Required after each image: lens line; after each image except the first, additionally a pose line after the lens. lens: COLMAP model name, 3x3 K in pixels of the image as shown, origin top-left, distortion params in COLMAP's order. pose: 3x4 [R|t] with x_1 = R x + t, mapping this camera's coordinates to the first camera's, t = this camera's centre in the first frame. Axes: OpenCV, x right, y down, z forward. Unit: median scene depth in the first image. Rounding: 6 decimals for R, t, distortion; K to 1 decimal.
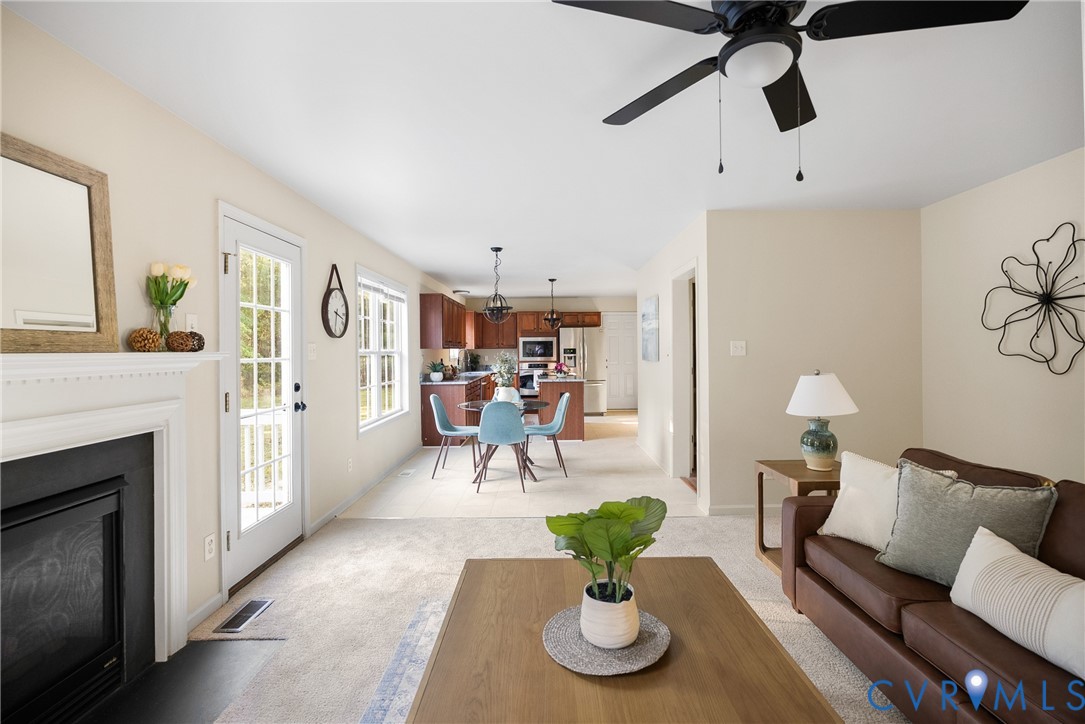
lens RADIAL K [[480.8, 0, 544.5], [0, 480.8, 356.1], [0, 0, 1]] dist [-0.001305, 0.000008]
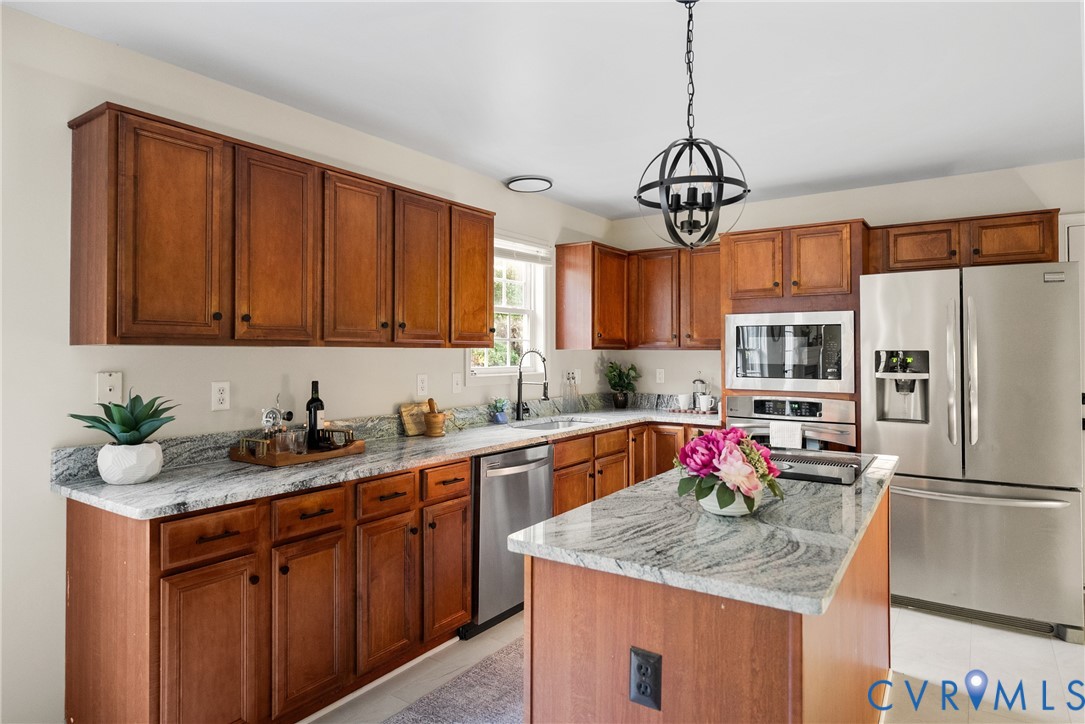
lens RADIAL K [[642.4, 0, 541.1], [0, 642.4, 342.8], [0, 0, 1]] dist [-0.003763, 0.000154]
pose [[0.824934, 0.001120, -0.565228, 0.086434], [-0.016058, 0.999641, -0.021457, -0.009198], [0.565001, 0.026777, 0.824655, 0.585298]]
